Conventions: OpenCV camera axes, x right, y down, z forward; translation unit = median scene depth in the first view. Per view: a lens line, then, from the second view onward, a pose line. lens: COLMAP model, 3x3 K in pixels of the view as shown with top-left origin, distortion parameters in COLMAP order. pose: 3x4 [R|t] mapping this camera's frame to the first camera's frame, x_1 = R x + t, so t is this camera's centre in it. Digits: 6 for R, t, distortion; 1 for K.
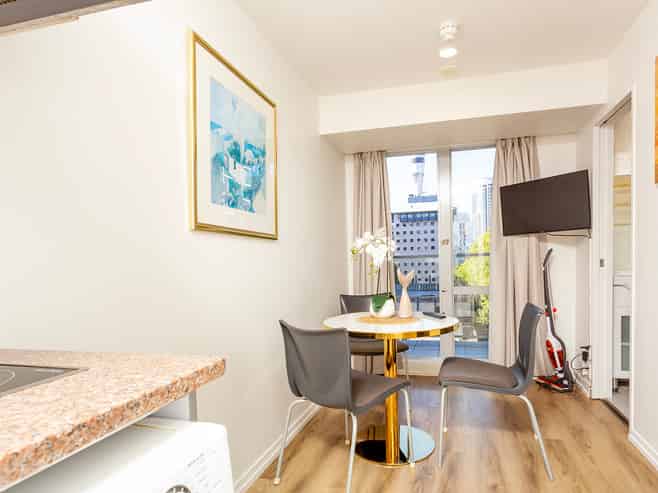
lens RADIAL K [[377.2, 0, 353.9], [0, 377.2, 248.5], [0, 0, 1]] dist [-0.052923, 0.000176]
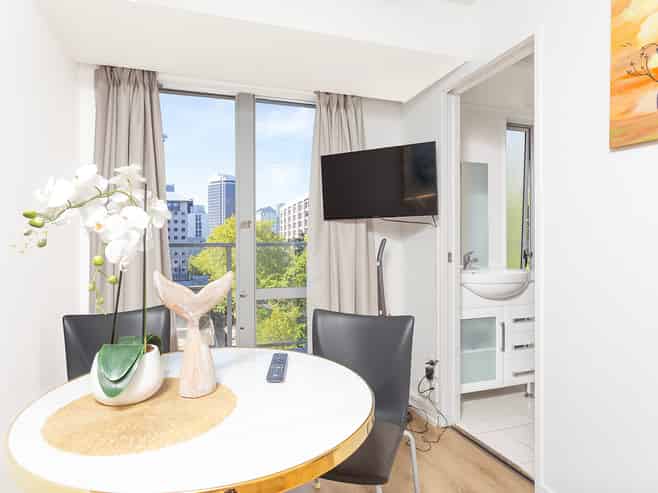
lens RADIAL K [[377.2, 0, 353.9], [0, 377.2, 248.5], [0, 0, 1]] dist [-0.052923, 0.000176]
pose [[0.837526, 0.017304, 0.546123, 0.035233], [-0.031599, 0.999360, 0.016793, 0.010386], [-0.545482, -0.031322, 0.837537, 0.345231]]
